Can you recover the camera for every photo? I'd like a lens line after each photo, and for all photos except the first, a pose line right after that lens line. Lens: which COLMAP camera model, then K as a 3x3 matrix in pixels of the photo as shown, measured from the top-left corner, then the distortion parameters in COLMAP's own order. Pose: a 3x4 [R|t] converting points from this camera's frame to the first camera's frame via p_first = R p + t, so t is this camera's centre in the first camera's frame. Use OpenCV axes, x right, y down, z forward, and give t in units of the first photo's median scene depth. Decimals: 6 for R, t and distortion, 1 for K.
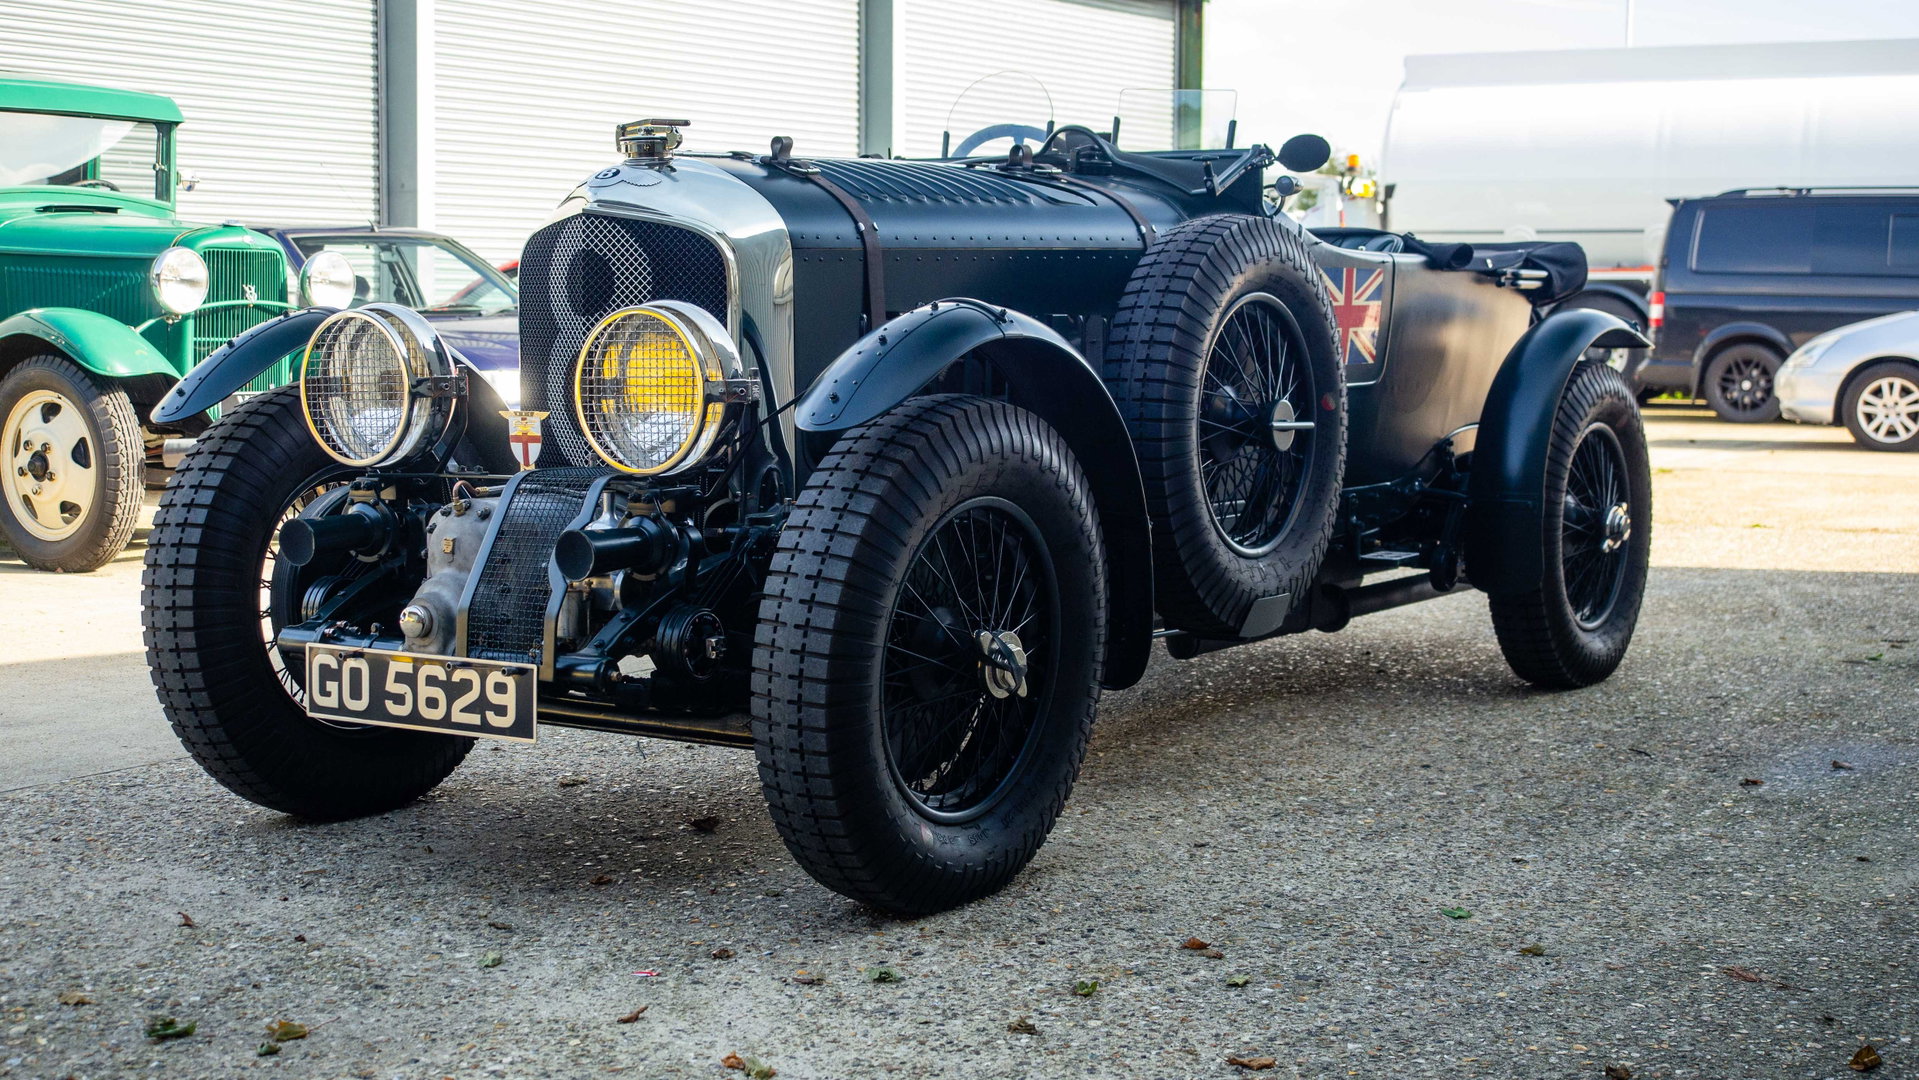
lens RADIAL K [[2493.5, 0, 944.8], [0, 2493.5, 504.2], [0, 0, 1]] dist [0.025045, 0.000000]
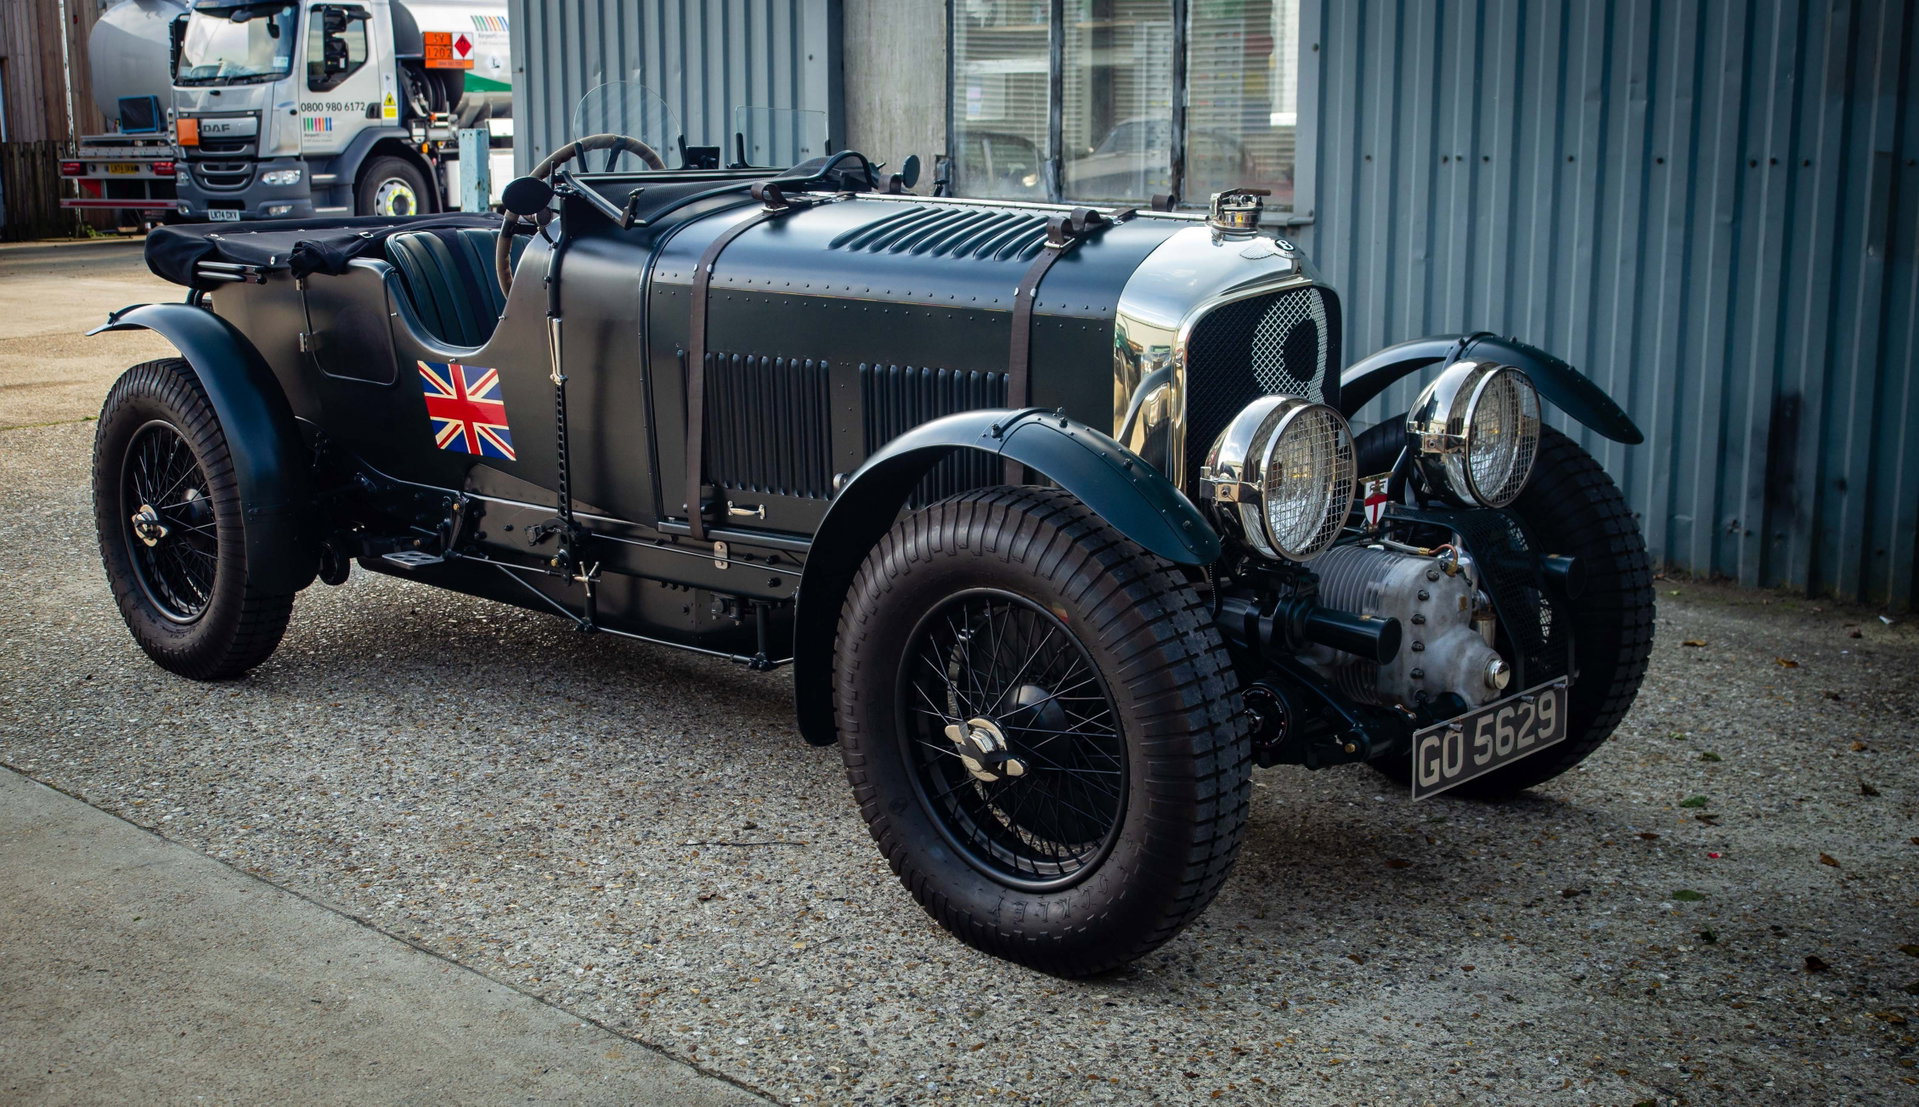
lens RADIAL K [[2194.2, 0, 899.1], [0, 2194.2, 557.4], [0, 0, 1]] dist [0.004142, 0.000000]
pose [[0.194793, -0.198010, 0.960650, -1.129148], [0.083628, 0.979197, 0.184876, -0.195297], [-0.977273, 0.044325, 0.207300, 1.007235]]
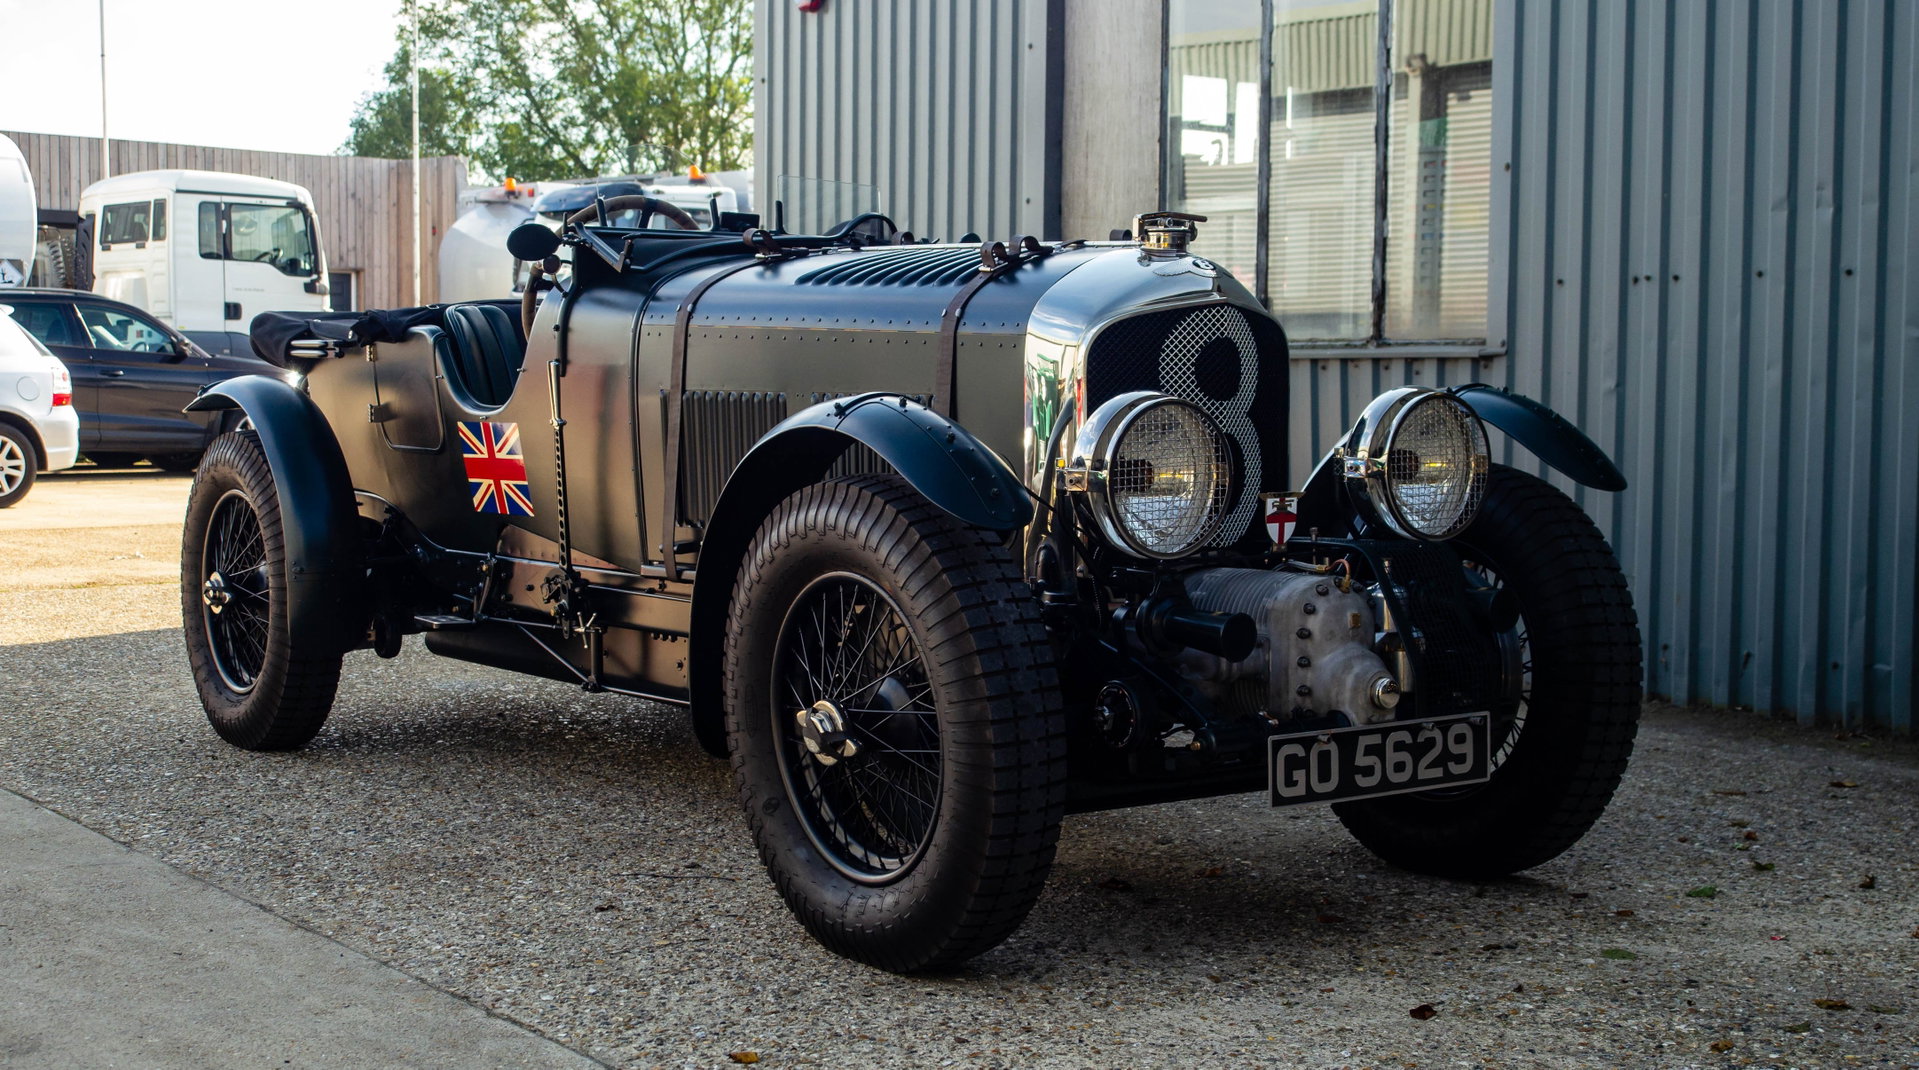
lens RADIAL K [[2514.9, 0, 955.1], [0, 2514.9, 530.7], [0, 0, 1]] dist [0.006710, 0.000000]
pose [[0.356088, -0.059862, 0.932533, -1.205487], [0.066586, 0.997035, 0.038577, -0.071143], [-0.932077, 0.048357, 0.359018, 0.749352]]
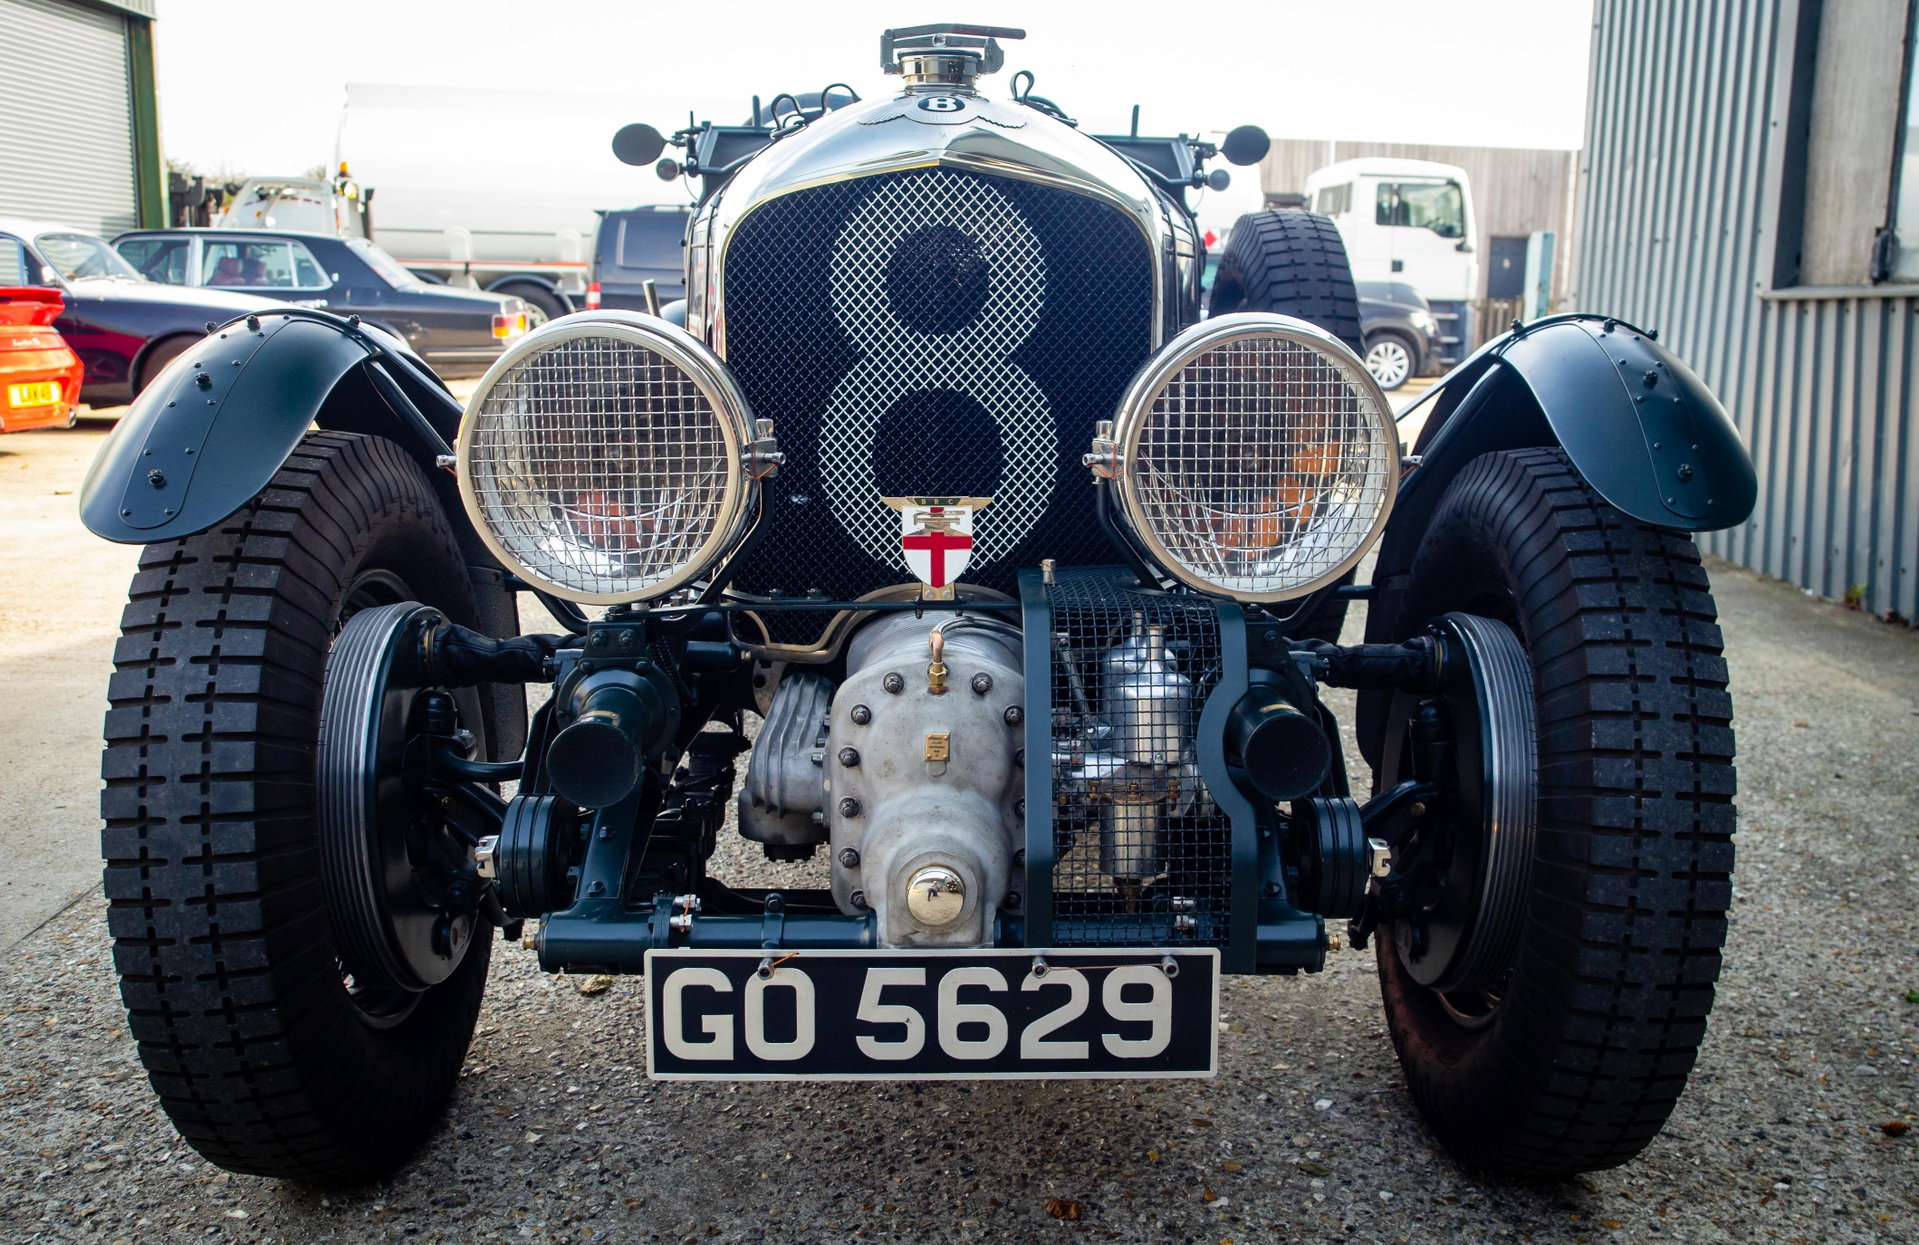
lens RADIAL K [[1742.8, 0, 1003.9], [0, 1742.8, 597.7], [0, 0, 1]] dist [-0.002856, 0.000000]
pose [[0.814542, -0.087004, 0.573544, -0.397826], [0.031462, 0.993860, 0.106082, -0.057070], [-0.579251, -0.068363, 0.812277, 0.649106]]
